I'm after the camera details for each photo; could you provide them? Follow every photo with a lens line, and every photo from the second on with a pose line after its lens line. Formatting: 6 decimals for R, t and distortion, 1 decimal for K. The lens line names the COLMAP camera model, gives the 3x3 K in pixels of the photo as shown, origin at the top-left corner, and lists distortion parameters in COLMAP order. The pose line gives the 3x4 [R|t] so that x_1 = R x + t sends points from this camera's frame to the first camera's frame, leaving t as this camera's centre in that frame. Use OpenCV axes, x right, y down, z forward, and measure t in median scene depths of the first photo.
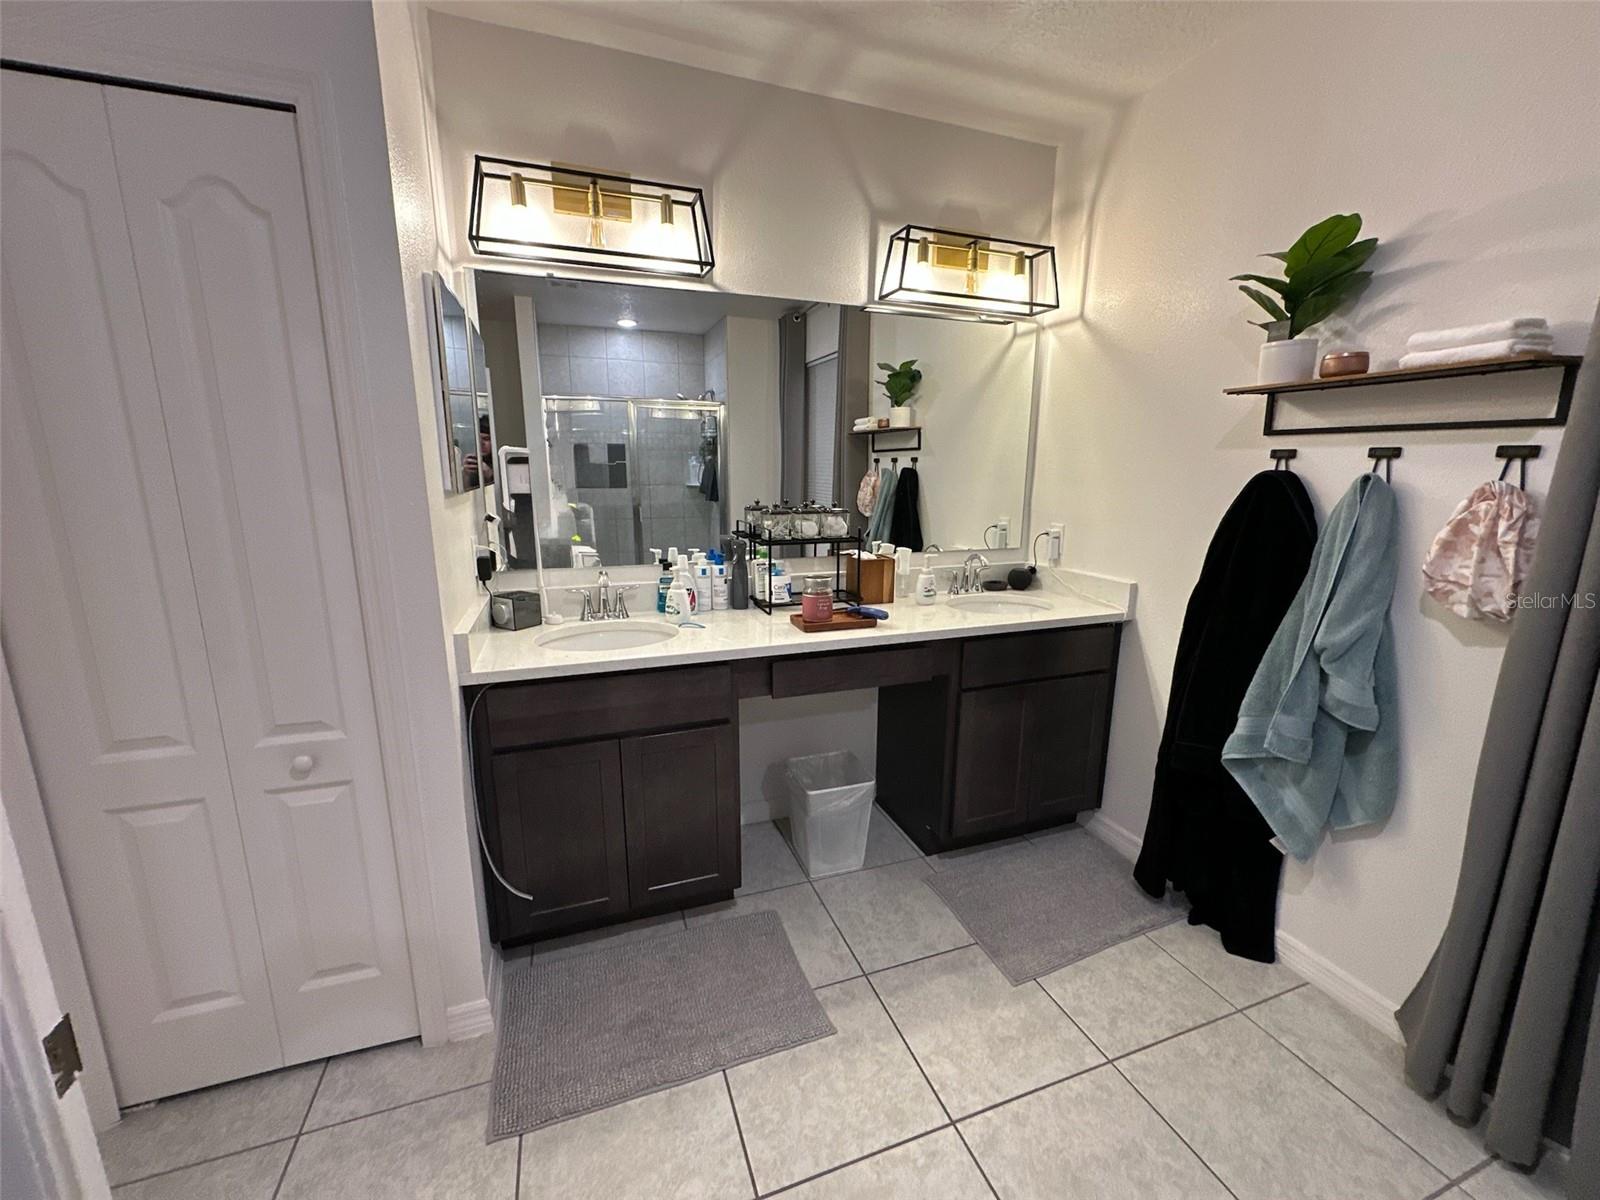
lens RADIAL K [[638.8, 0, 797.6], [0, 638.8, 595.7], [0, 0, 1]] dist [-0.006778, 0.001641]
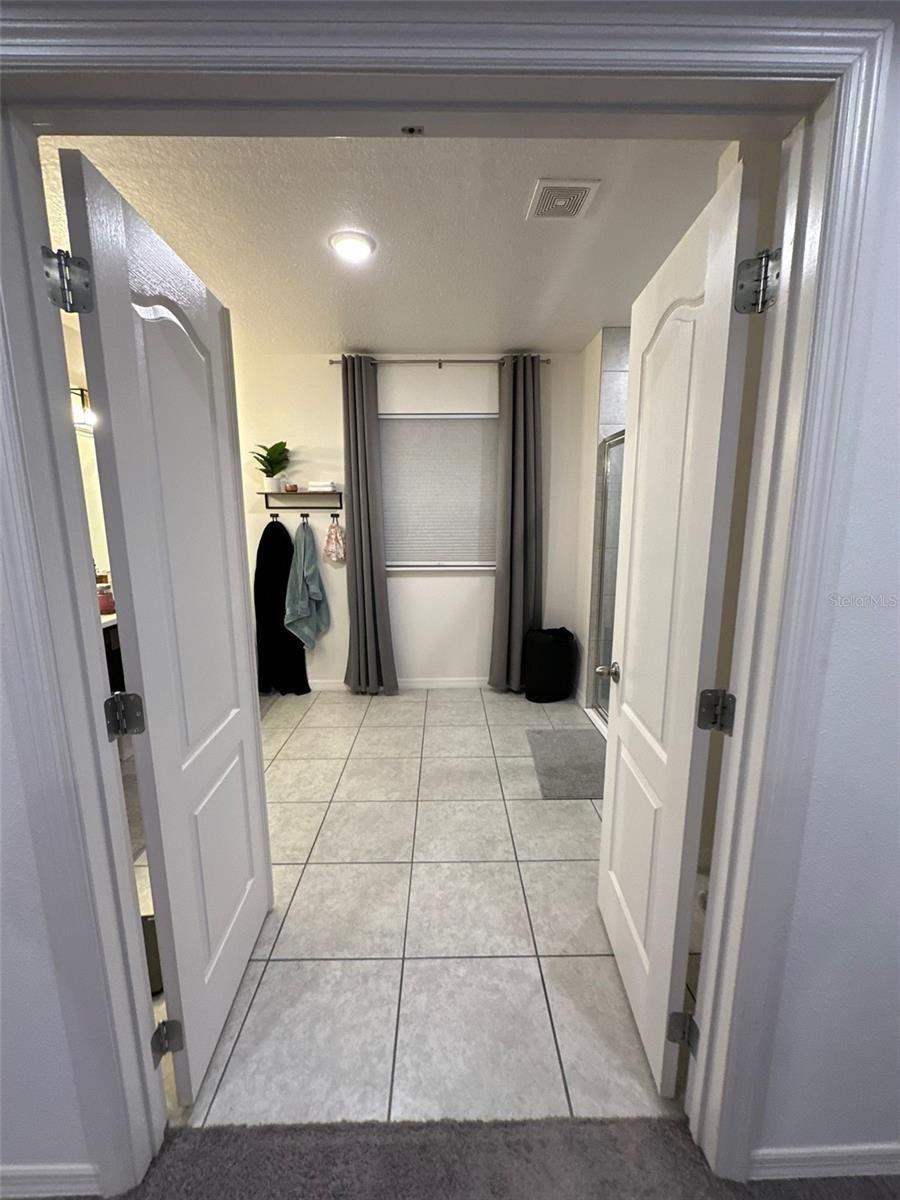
lens RADIAL K [[479.1, 0, 450.3], [0, 479.1, 600.8], [0, 0, 1]] dist [-0.006778, 0.001641]
pose [[0.321861, -0.166181, 0.932089, -1.161866], [0.196994, 0.974685, 0.105751, 0.085631], [-0.926066, 0.149578, 0.346450, -0.459182]]
